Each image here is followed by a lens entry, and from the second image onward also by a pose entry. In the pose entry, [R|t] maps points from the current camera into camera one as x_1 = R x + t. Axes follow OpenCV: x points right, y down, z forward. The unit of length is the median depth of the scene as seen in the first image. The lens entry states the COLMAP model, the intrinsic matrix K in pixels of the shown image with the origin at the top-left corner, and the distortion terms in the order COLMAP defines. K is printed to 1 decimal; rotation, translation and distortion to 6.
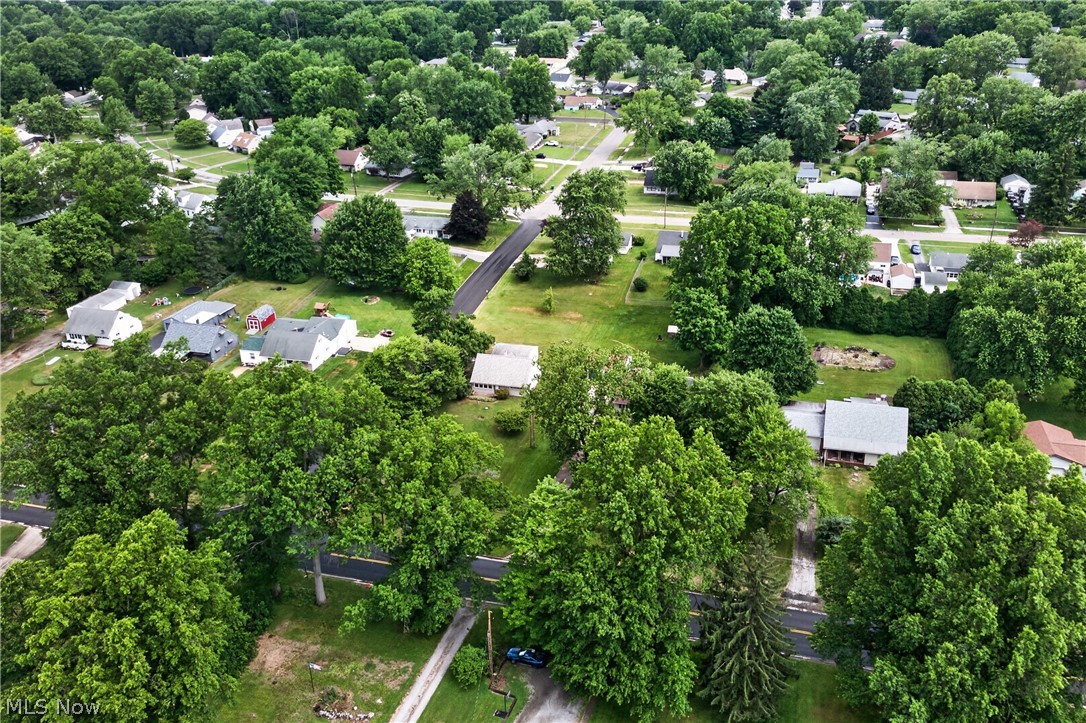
lens RADIAL K [[892.7, 0, 550.0], [0, 892.7, 358.2], [0, 0, 1]] dist [0.031827, -0.019099]
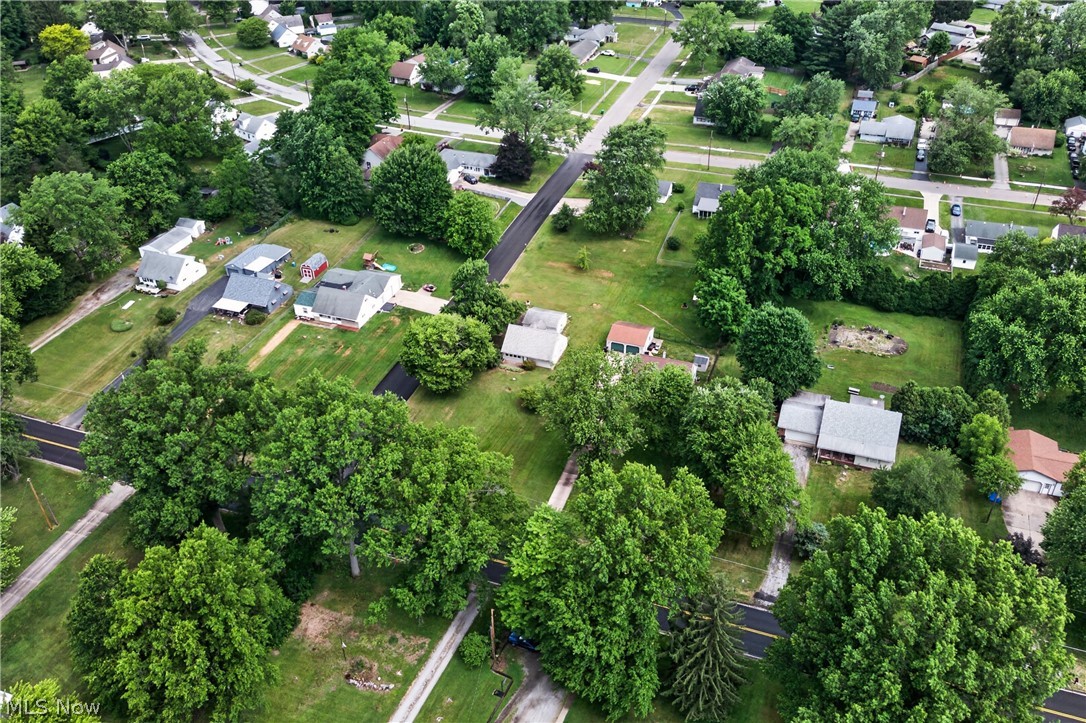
lens RADIAL K [[892.7, 0, 553.2], [0, 892.7, 352.0], [0, 0, 1]] dist [0.031827, -0.019099]
pose [[0.996646, 0.047728, -0.066471, 0.040756], [-0.036399, 0.986074, 0.162276, -0.133189], [0.073291, -0.159312, 0.984504, -0.052591]]
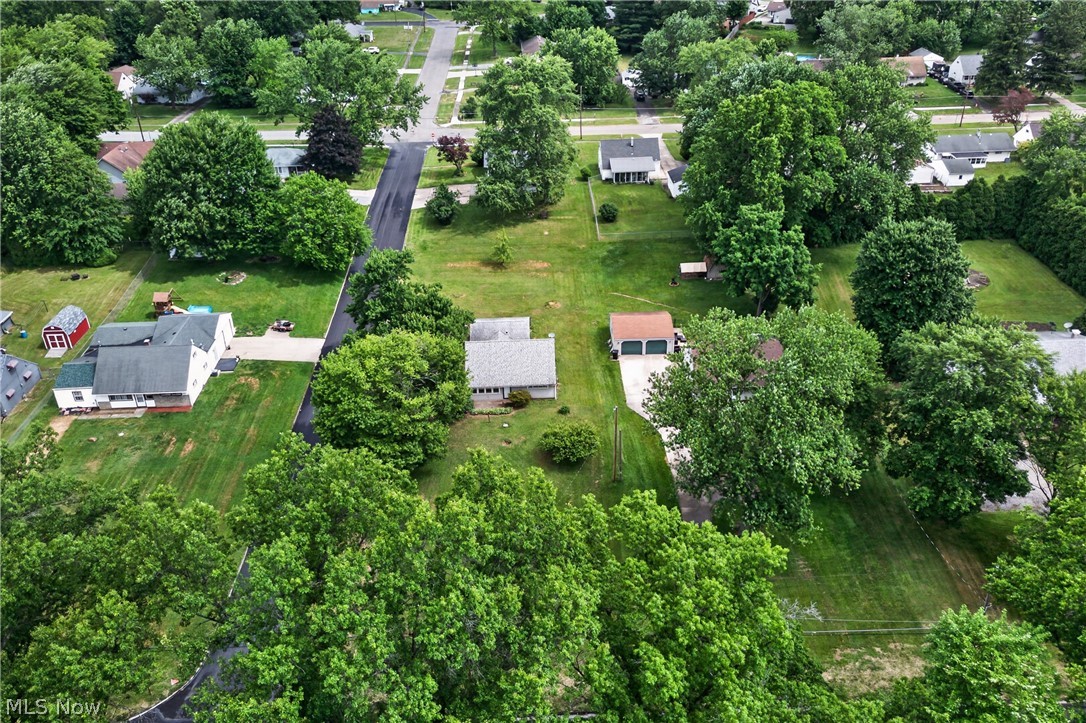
lens RADIAL K [[892.7, 0, 536.3], [0, 892.7, 359.5], [0, 0, 1]] dist [0.031827, -0.019099]
pose [[0.957134, -0.145474, 0.250462, -0.175967], [0.126750, 0.987896, 0.089421, -0.039550], [-0.260439, -0.053842, 0.963988, 0.323106]]
